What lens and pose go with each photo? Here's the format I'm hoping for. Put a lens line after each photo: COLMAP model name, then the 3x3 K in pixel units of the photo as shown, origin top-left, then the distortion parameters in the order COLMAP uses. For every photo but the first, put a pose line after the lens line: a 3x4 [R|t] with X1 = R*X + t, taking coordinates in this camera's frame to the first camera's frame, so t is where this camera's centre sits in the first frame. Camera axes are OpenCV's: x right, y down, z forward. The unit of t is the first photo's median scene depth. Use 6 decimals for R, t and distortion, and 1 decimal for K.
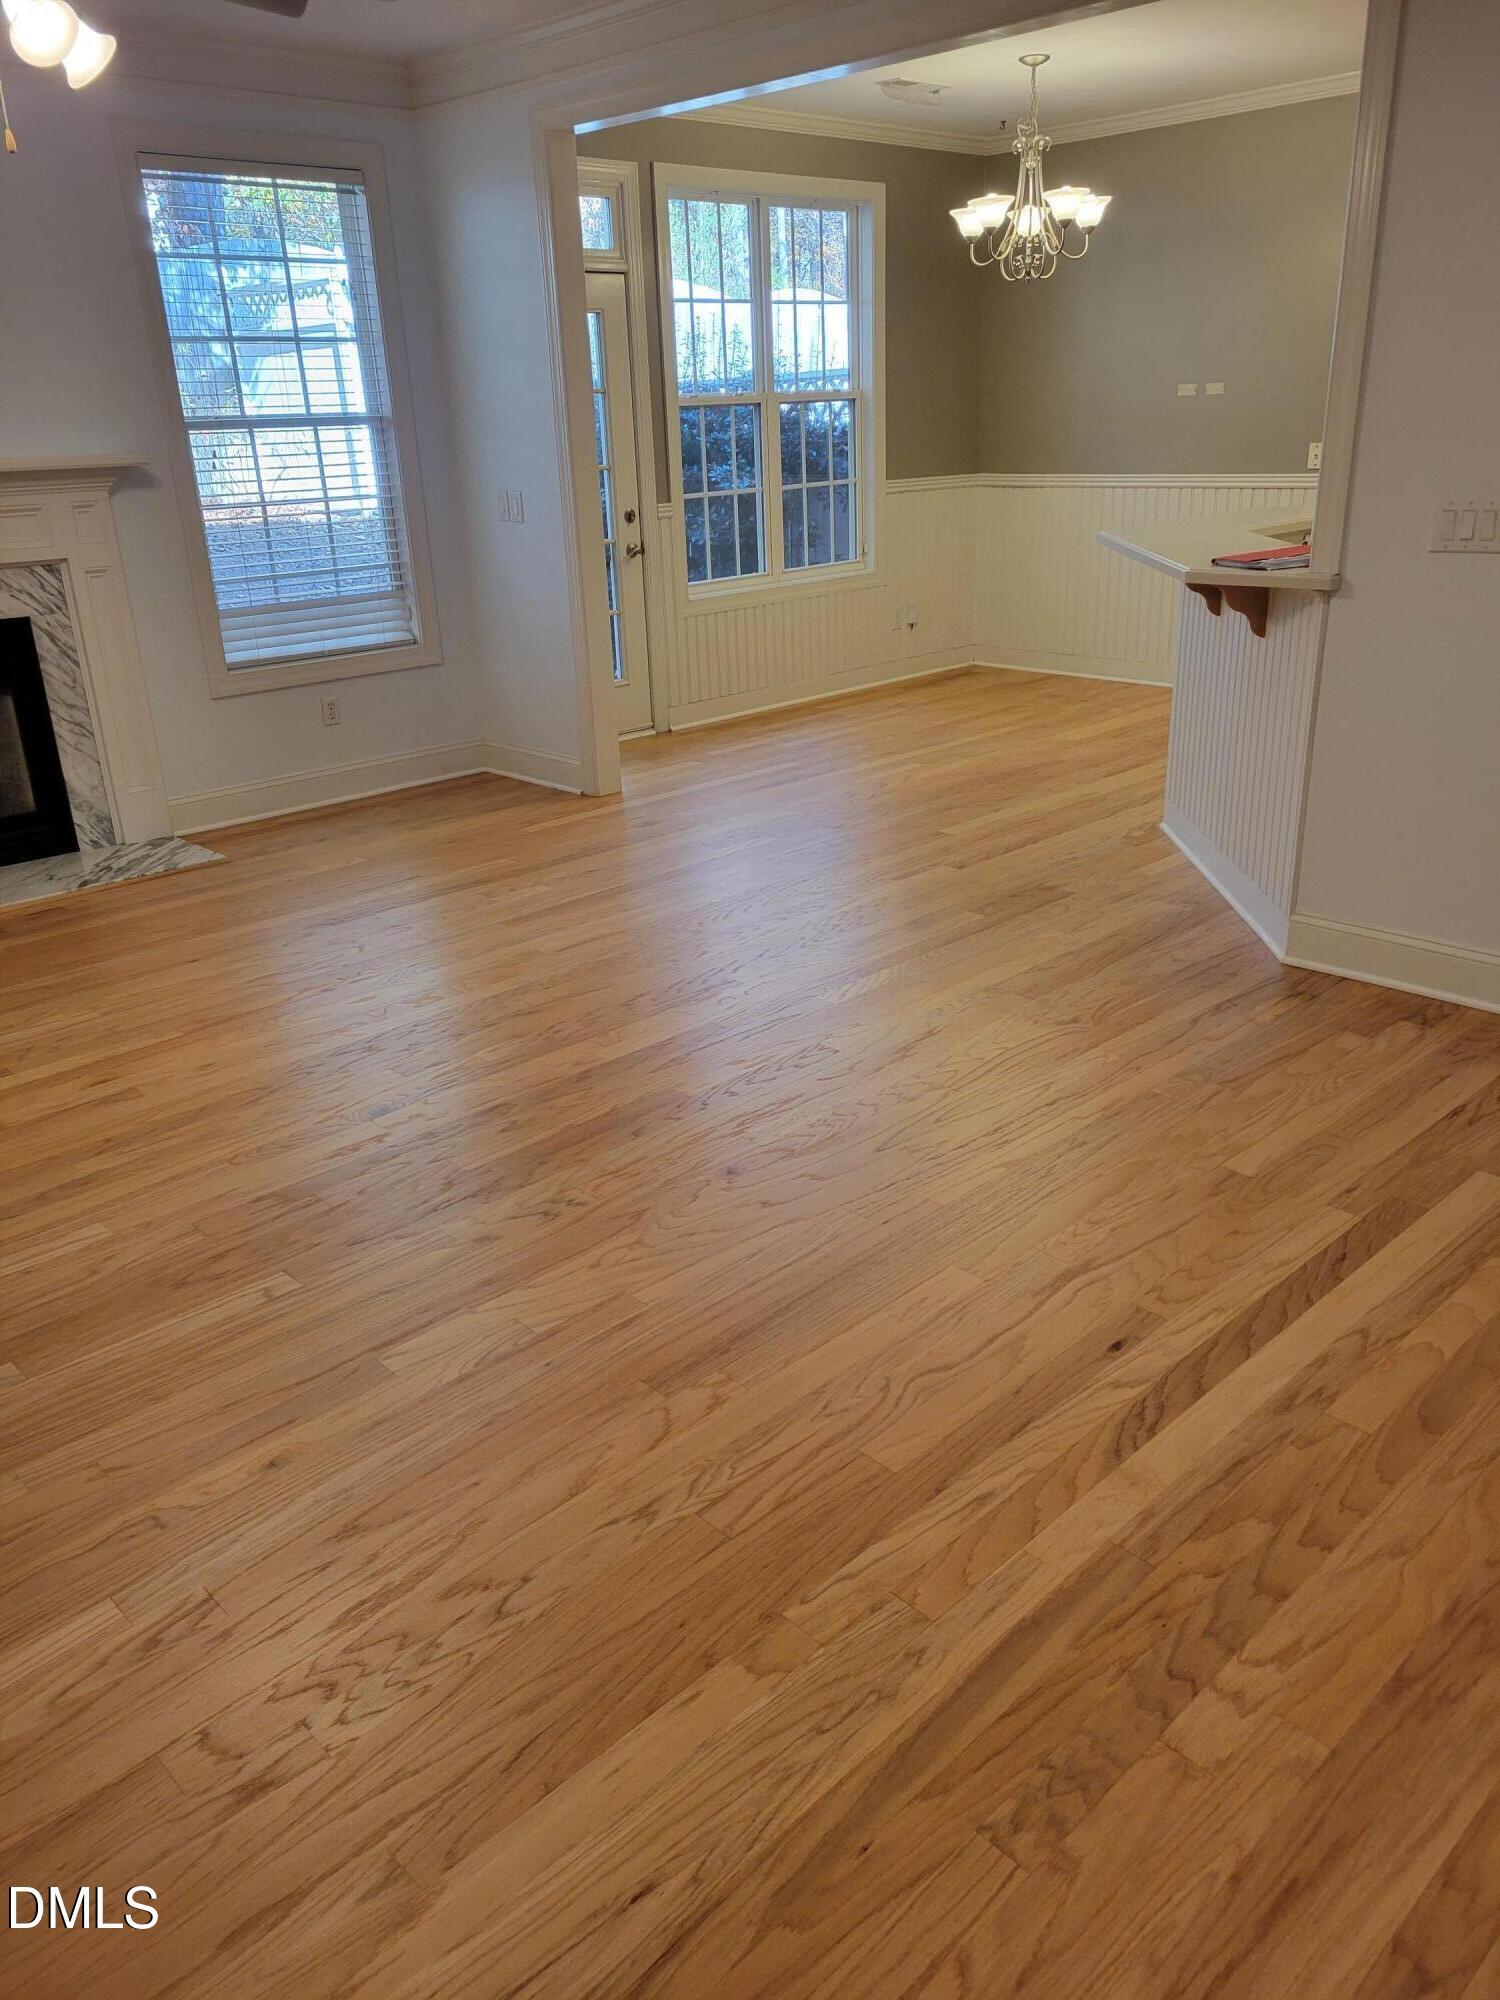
lens RADIAL K [[1497.0, 0, 754.3], [0, 1497.0, 1002.4], [0, 0, 1]] dist [0.065302, -0.046251]
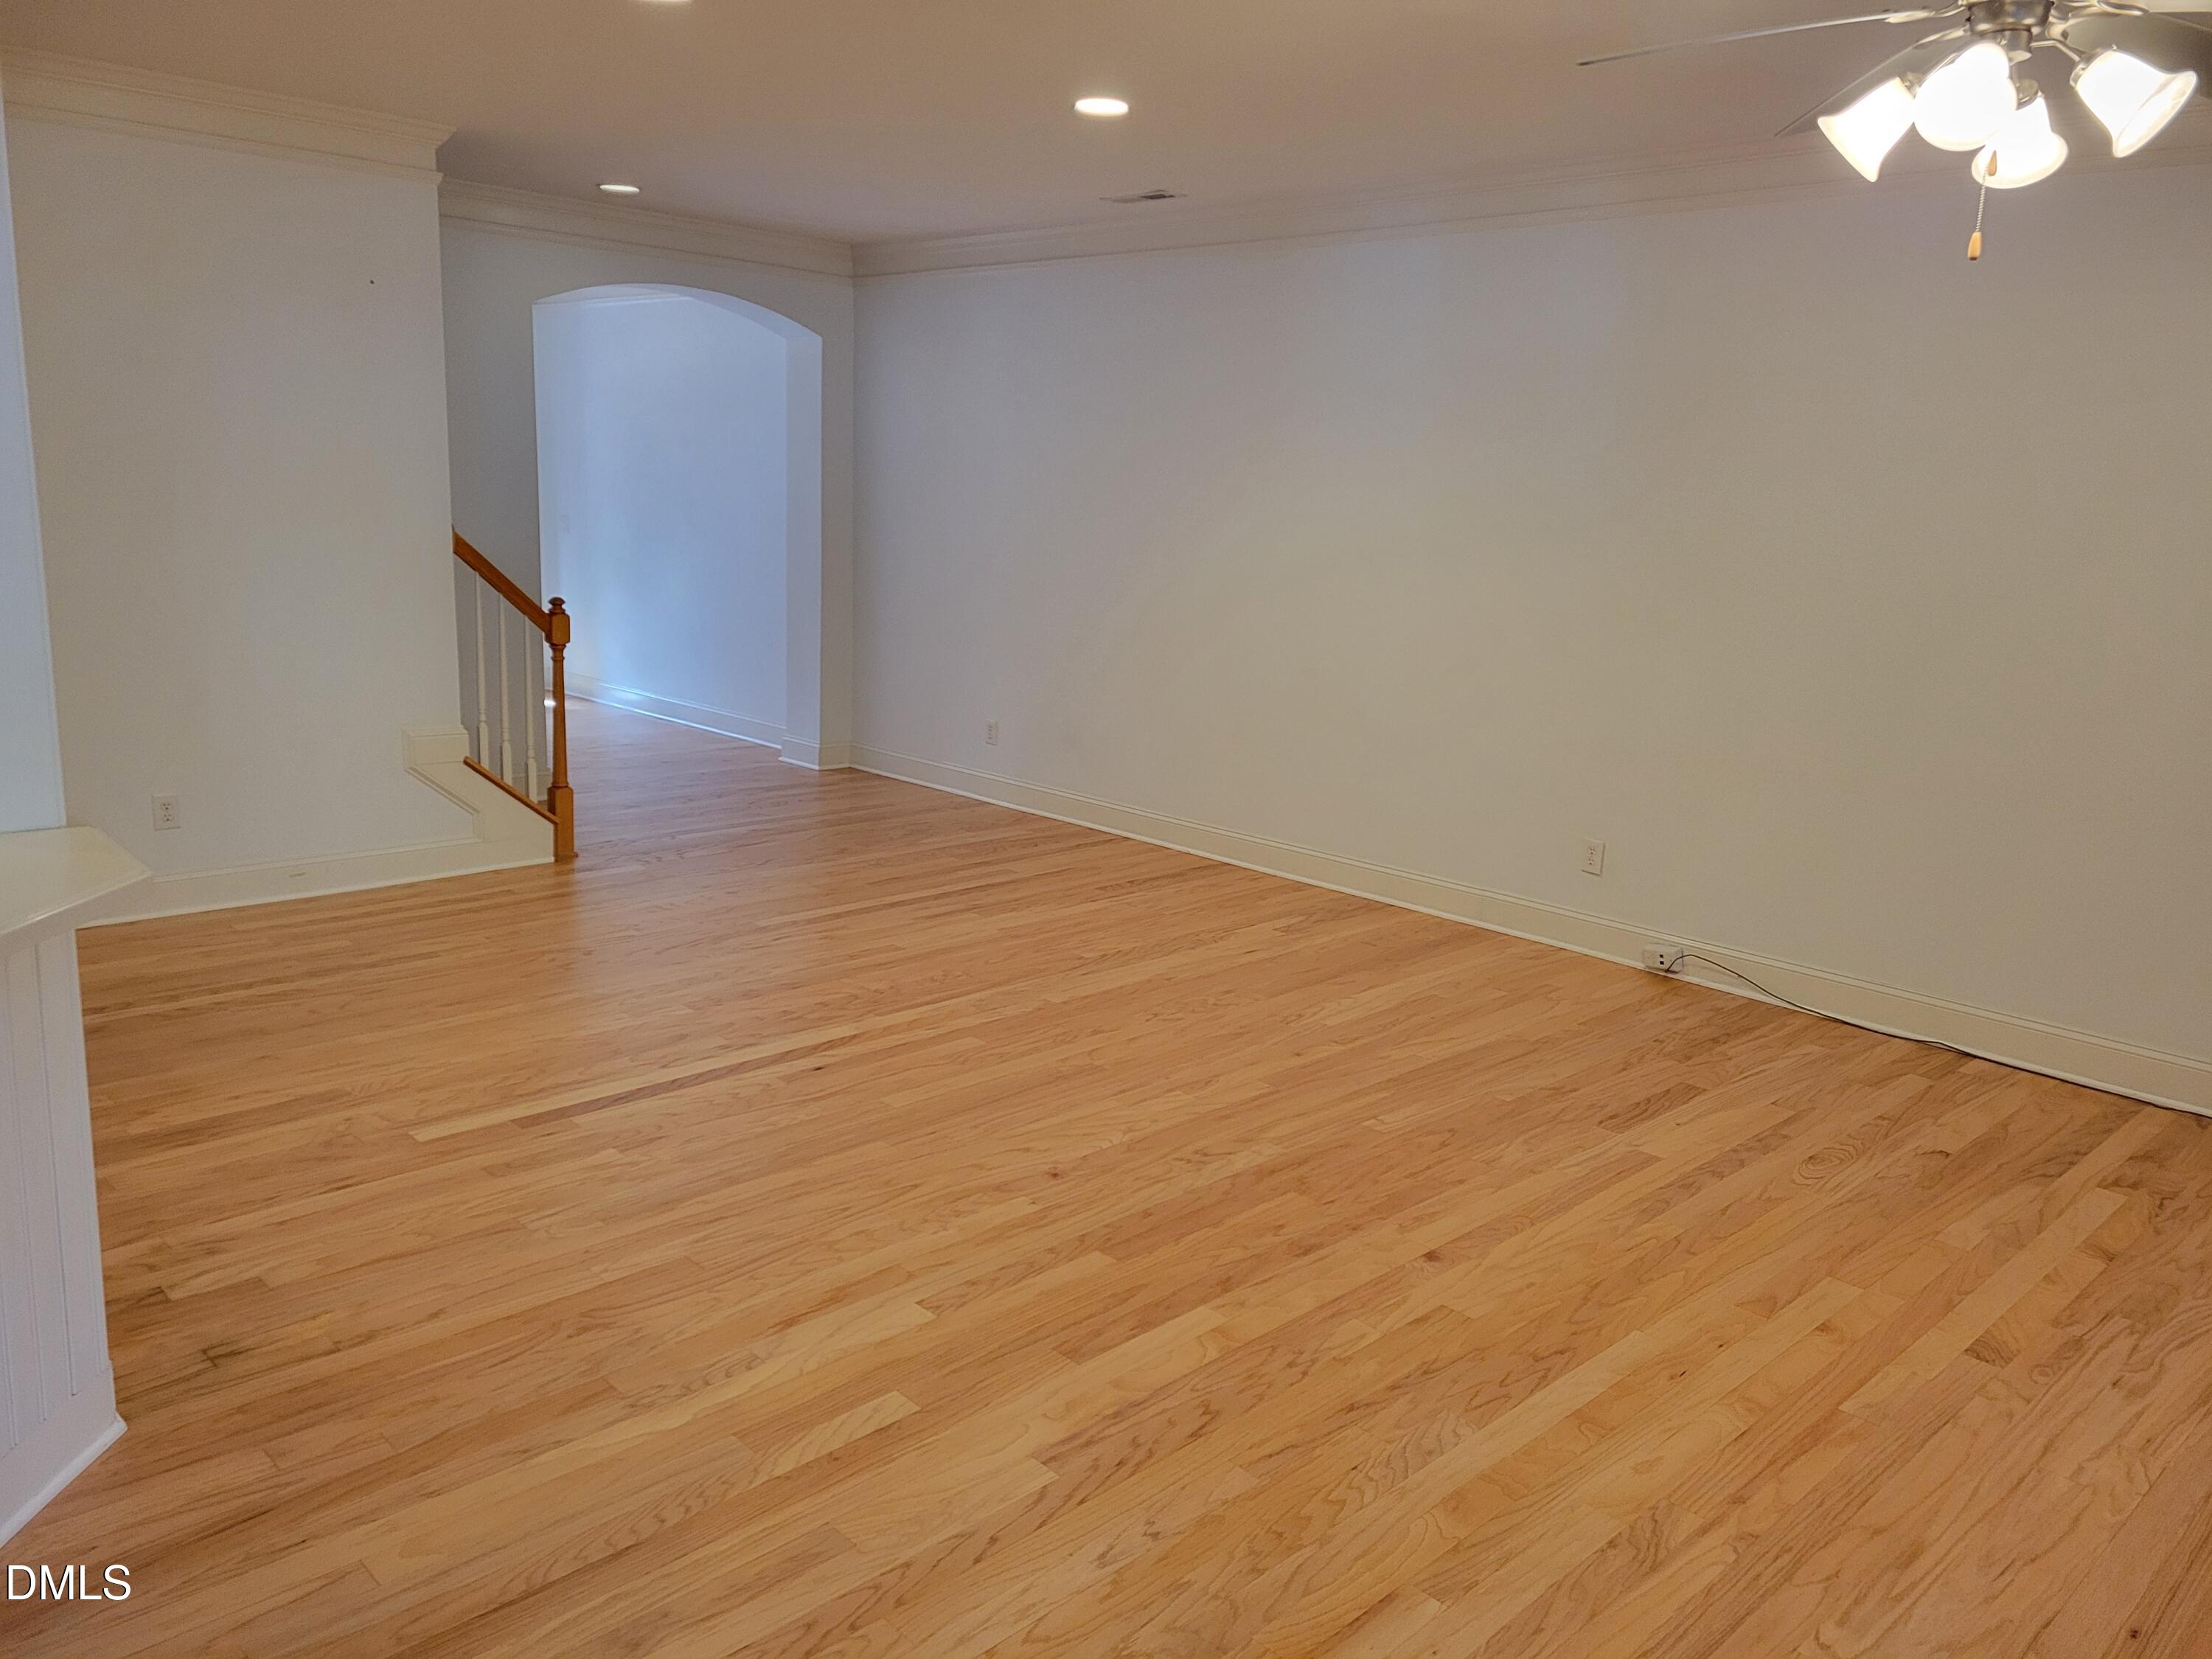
lens RADIAL K [[1655.6, 0, 1110.8], [0, 1655.6, 783.5], [0, 0, 1]] dist [0.065302, -0.046251]
pose [[-0.999869, -0.004334, -0.015584, -0.020912], [-0.011937, 0.847865, 0.530077, -0.446829], [0.010916, 0.530194, -0.847806, 1.066627]]
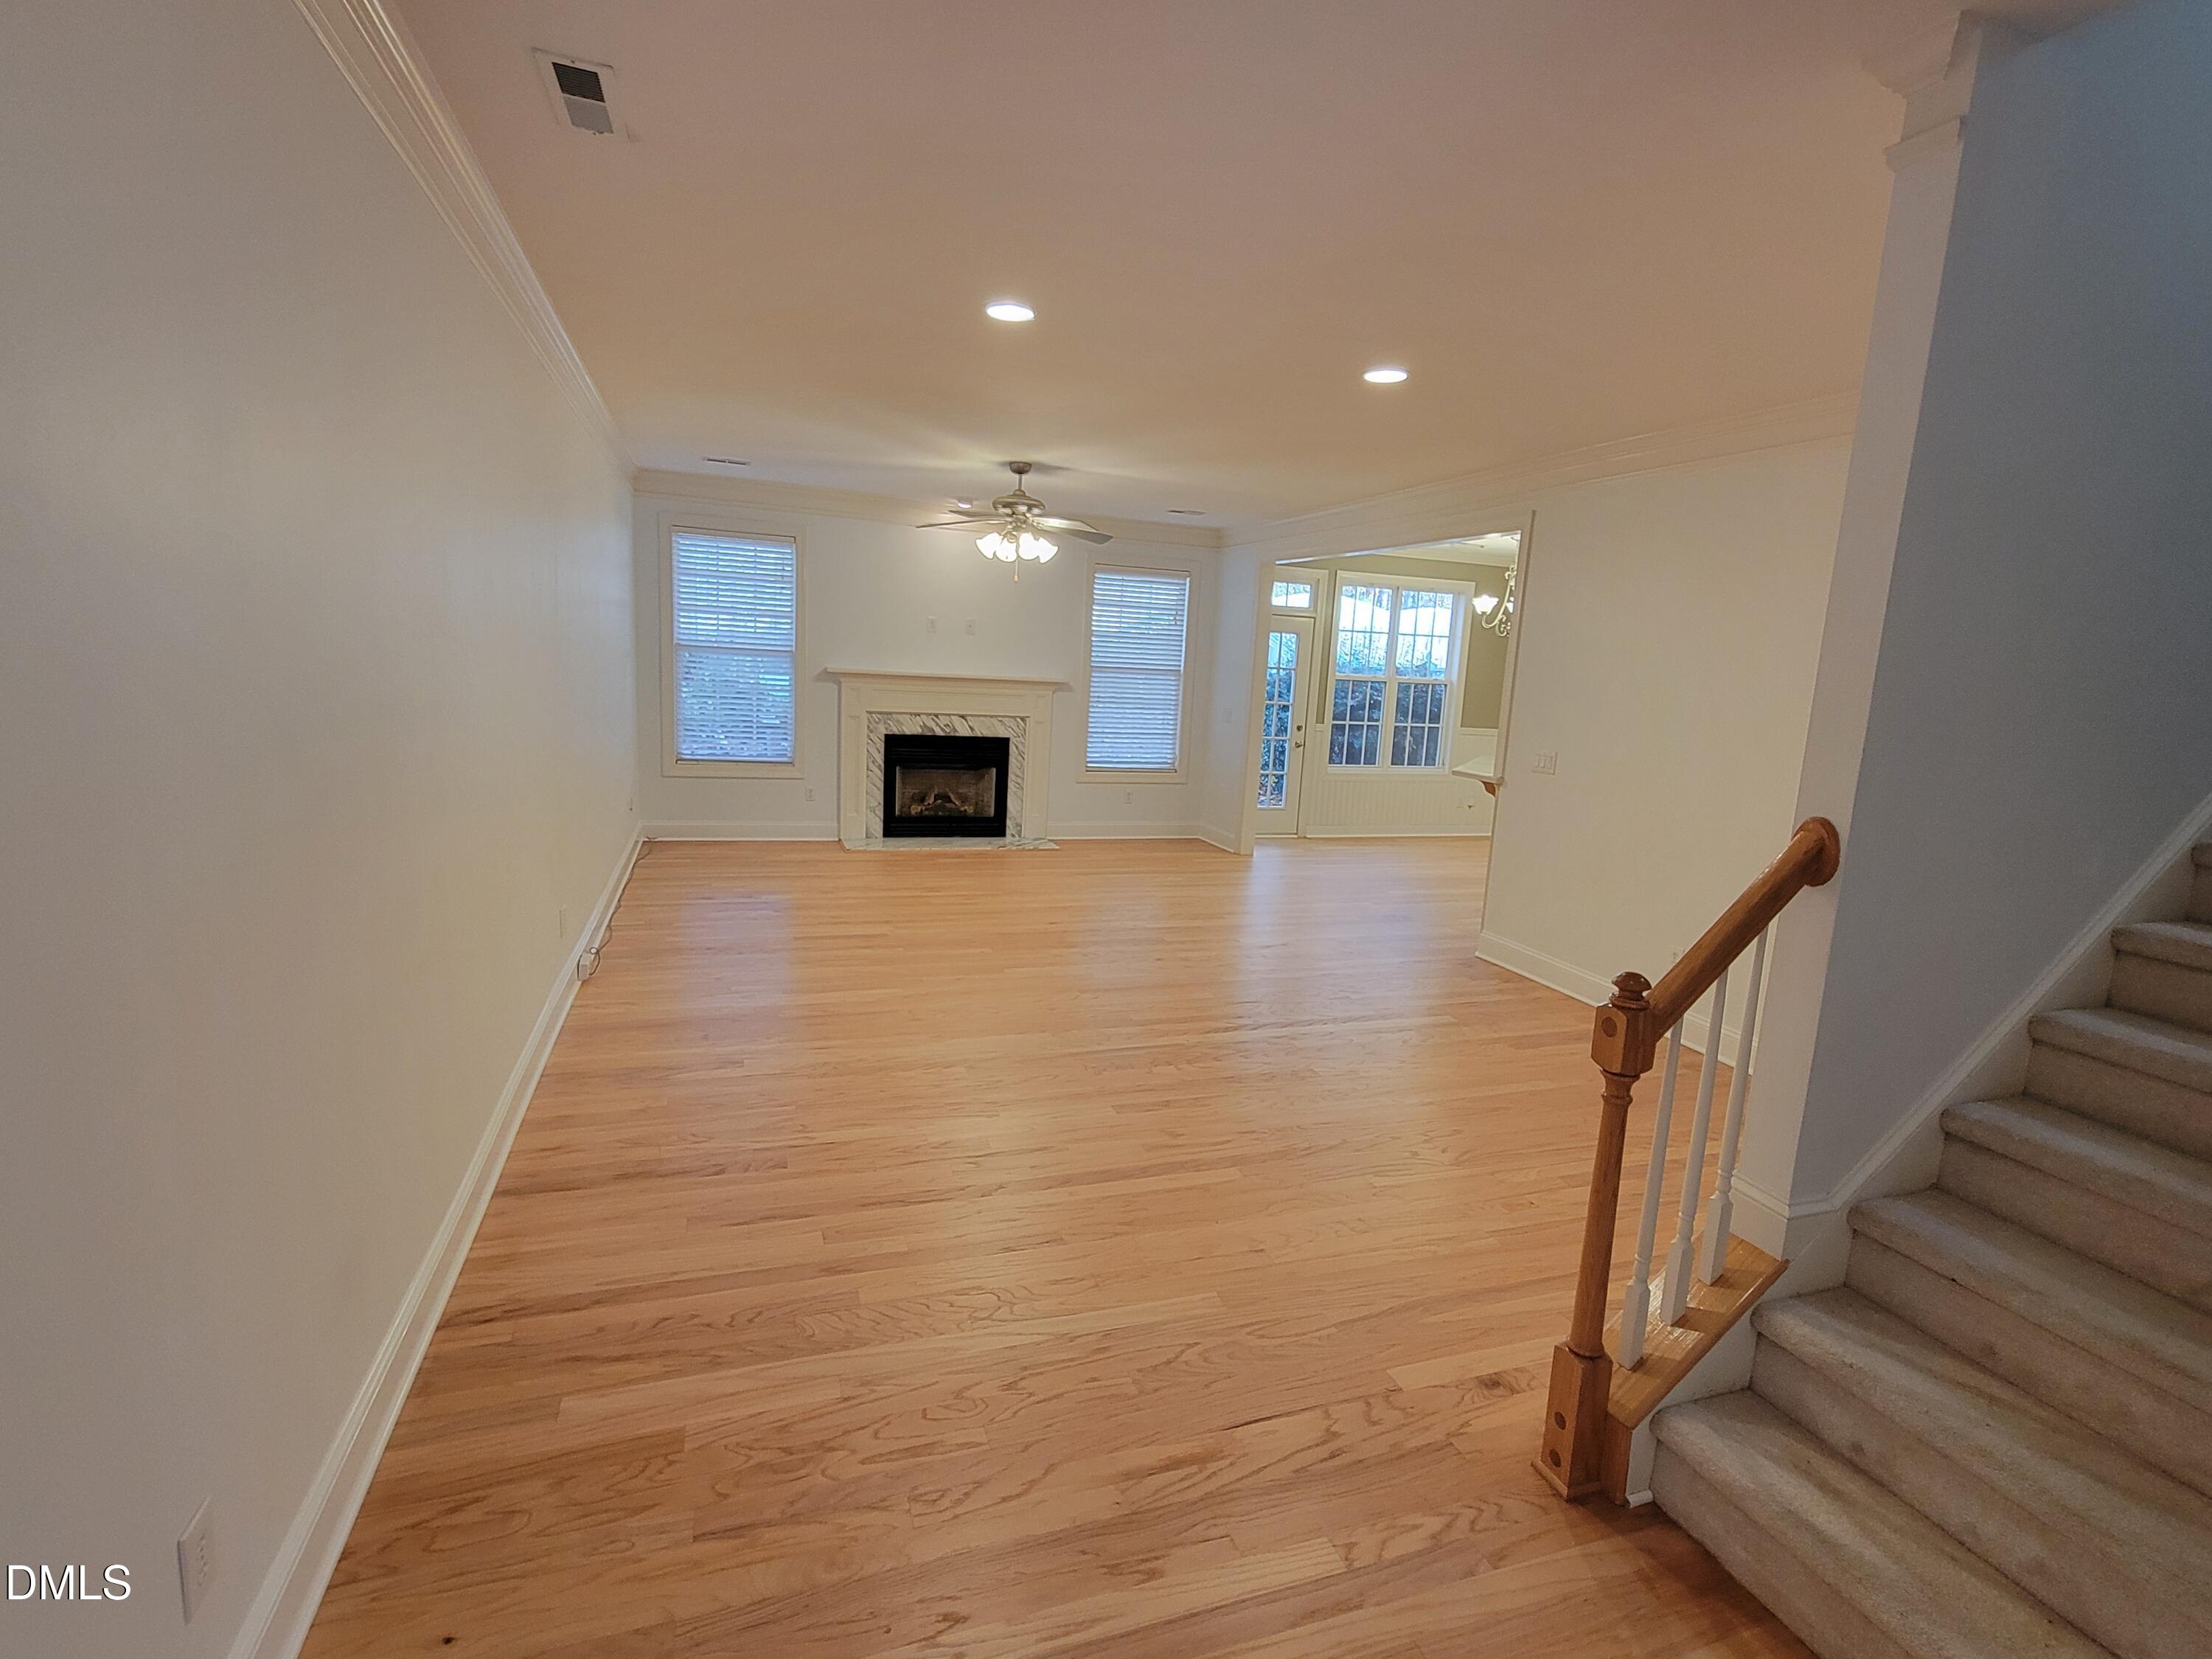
lens RADIAL K [[1060.4, 0, 1099.6], [0, 1060.4, 833.7], [0, 0, 1]] dist [0.002223, 0.001016]
pose [[0.904087, 0.150598, -0.399934, 0.326488], [-0.232875, 0.958307, -0.165578, 0.129290], [0.358324, 0.242832, 0.901464, -0.399353]]
